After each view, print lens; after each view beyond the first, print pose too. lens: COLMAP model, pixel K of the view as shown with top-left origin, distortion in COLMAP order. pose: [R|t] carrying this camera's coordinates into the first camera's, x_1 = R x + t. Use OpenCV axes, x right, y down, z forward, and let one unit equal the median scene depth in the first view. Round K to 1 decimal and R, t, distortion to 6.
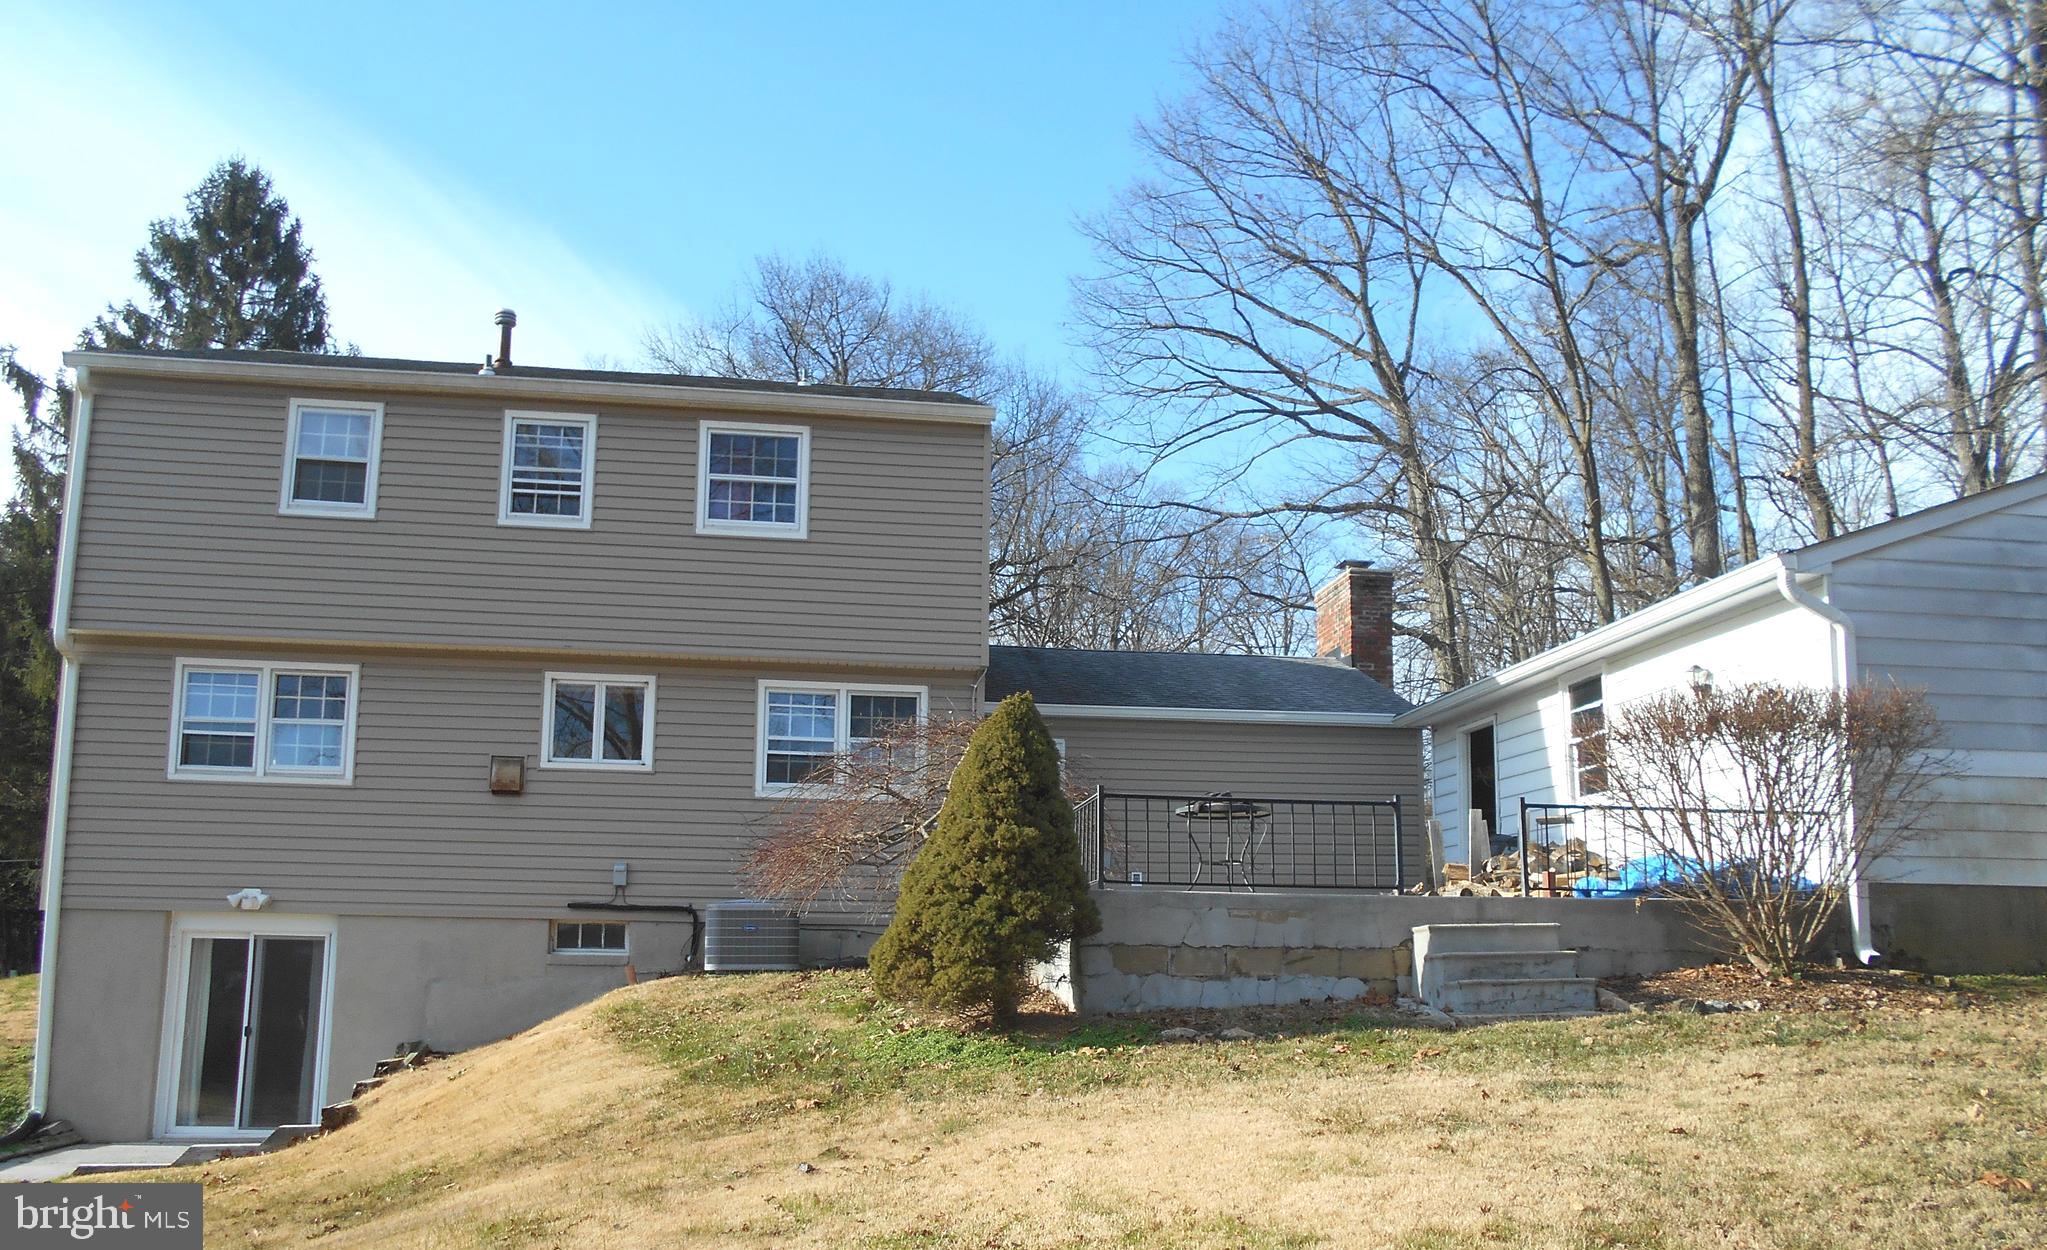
lens RADIAL K [[1557.9, 0, 1023.5], [0, 1557.9, 625.0], [0, 0, 1]] dist [-0.003426, -0.001812]
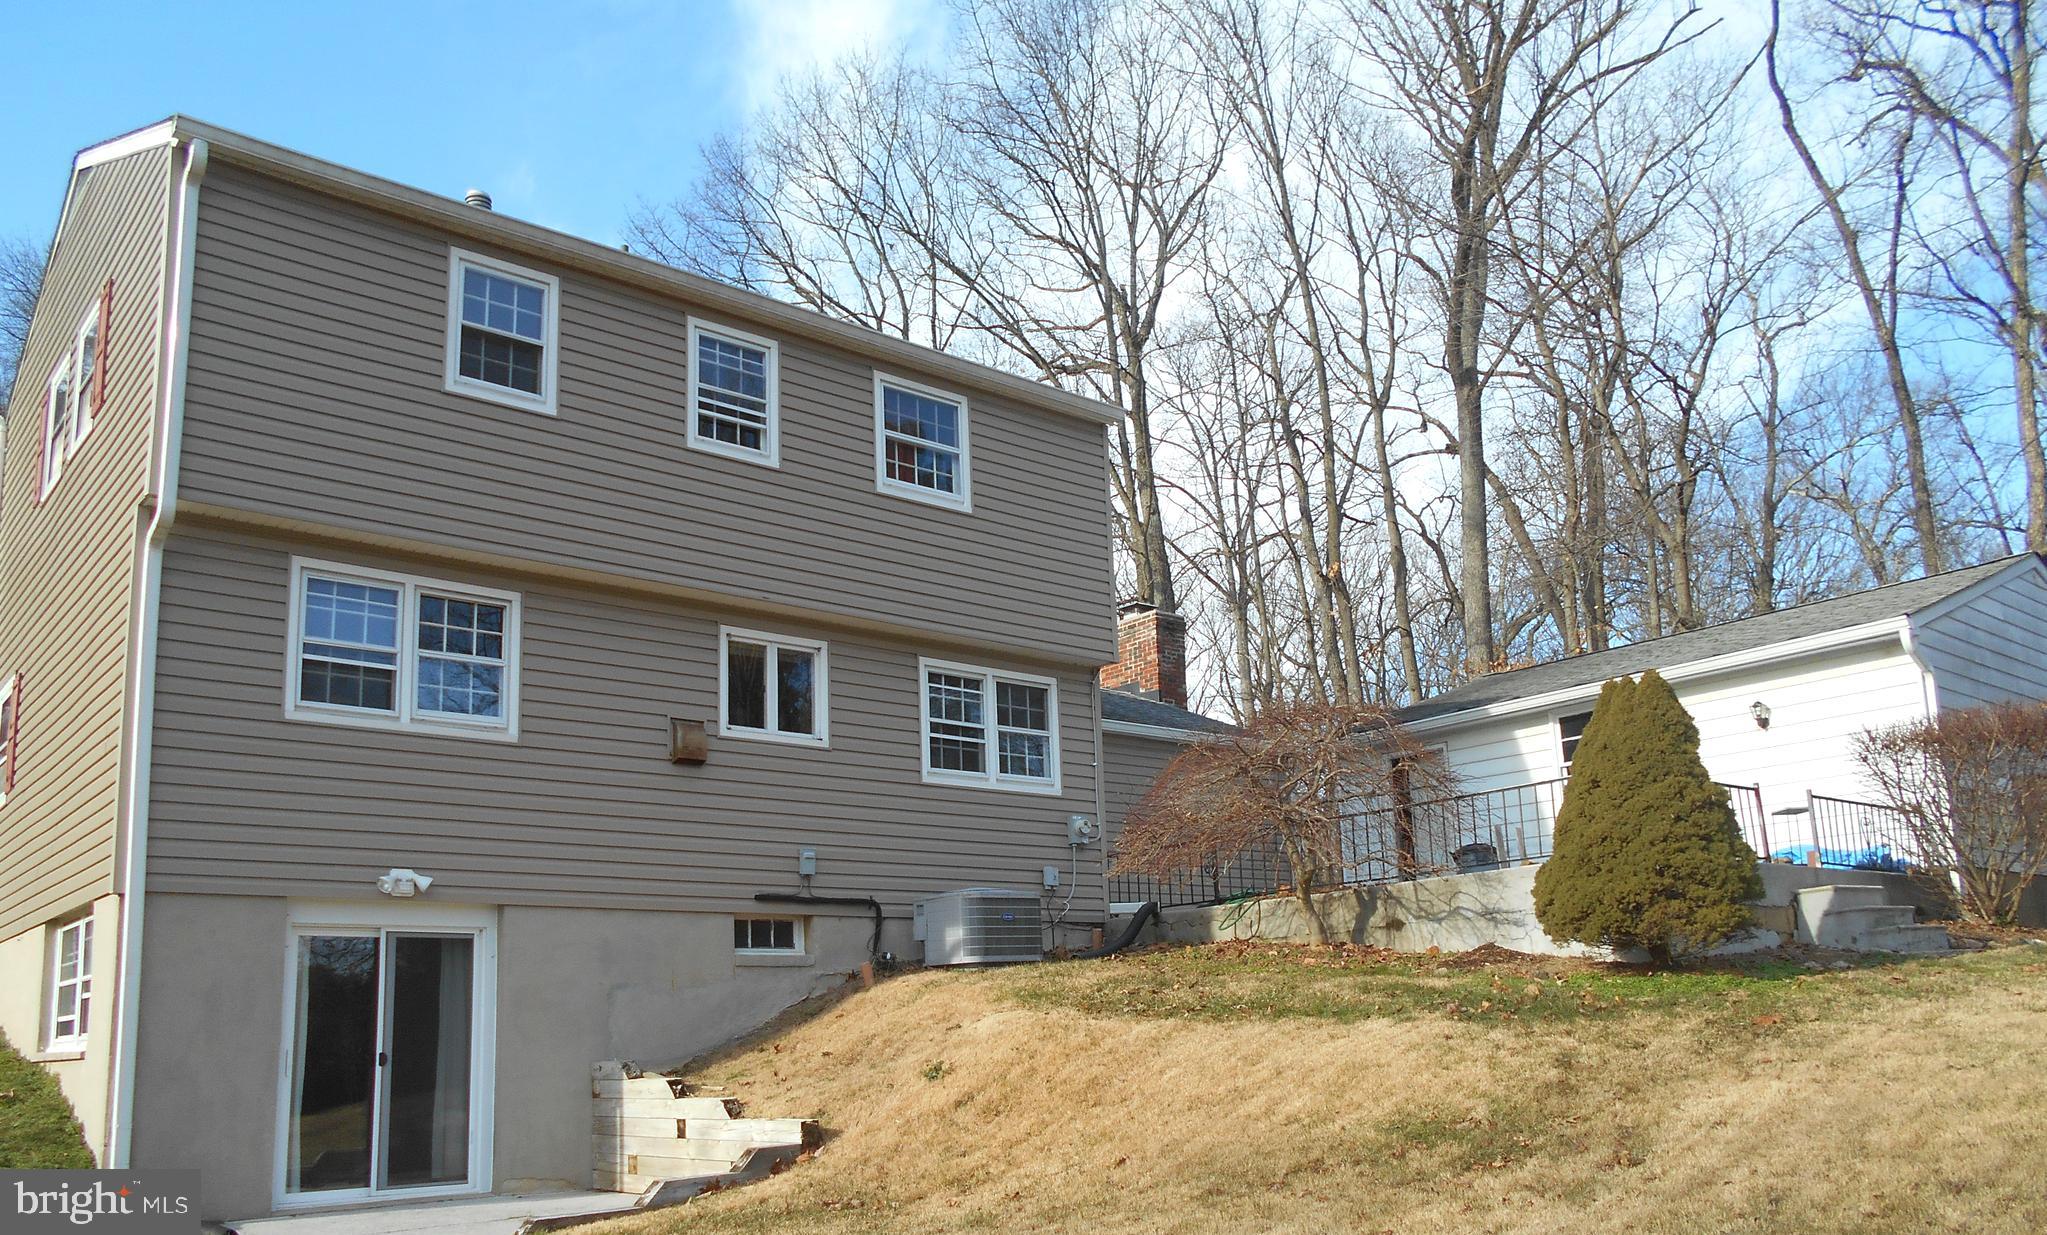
lens RADIAL K [[1585.1, 0, 1023.5], [0, 1585.1, 617.5], [0, 0, 1]] dist [0.002170, 0.000568]
pose [[0.846953, 0.099886, 0.522200, -0.628886], [-0.073518, 0.994761, -0.071038, 0.076597], [-0.526560, 0.021775, 0.849859, 0.171074]]
